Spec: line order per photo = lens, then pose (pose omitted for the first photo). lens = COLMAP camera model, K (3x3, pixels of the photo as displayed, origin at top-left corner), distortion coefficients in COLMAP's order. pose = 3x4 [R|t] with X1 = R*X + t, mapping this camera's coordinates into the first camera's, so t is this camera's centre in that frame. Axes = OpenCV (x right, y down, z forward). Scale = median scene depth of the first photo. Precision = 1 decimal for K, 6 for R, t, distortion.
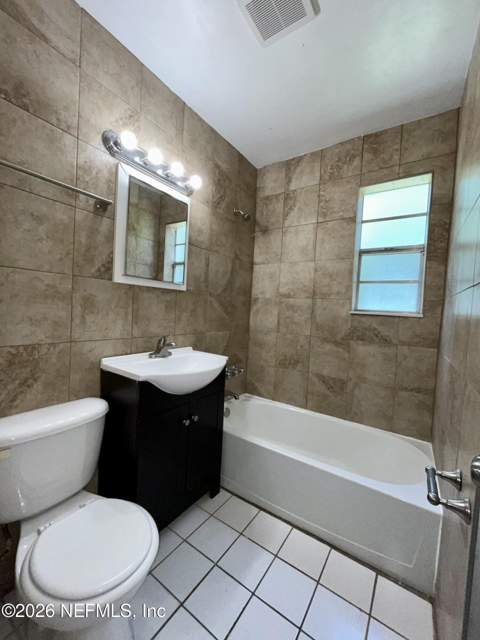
lens RADIAL K [[259.4, 0, 241.9], [0, 259.4, 318.8], [0, 0, 1]] dist [-0.001483, -0.000282]
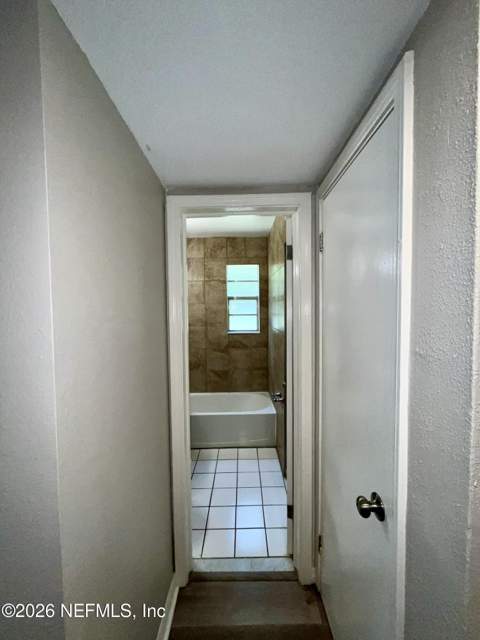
lens RADIAL K [[259.4, 0, 239.5], [0, 259.4, 321.2], [0, 0, 1]] dist [-0.001483, -0.000282]
pose [[0.825918, -0.087277, 0.556994, -0.515867], [0.076103, 0.996162, 0.043245, -0.179683], [-0.558630, 0.006673, 0.829390, -0.552235]]
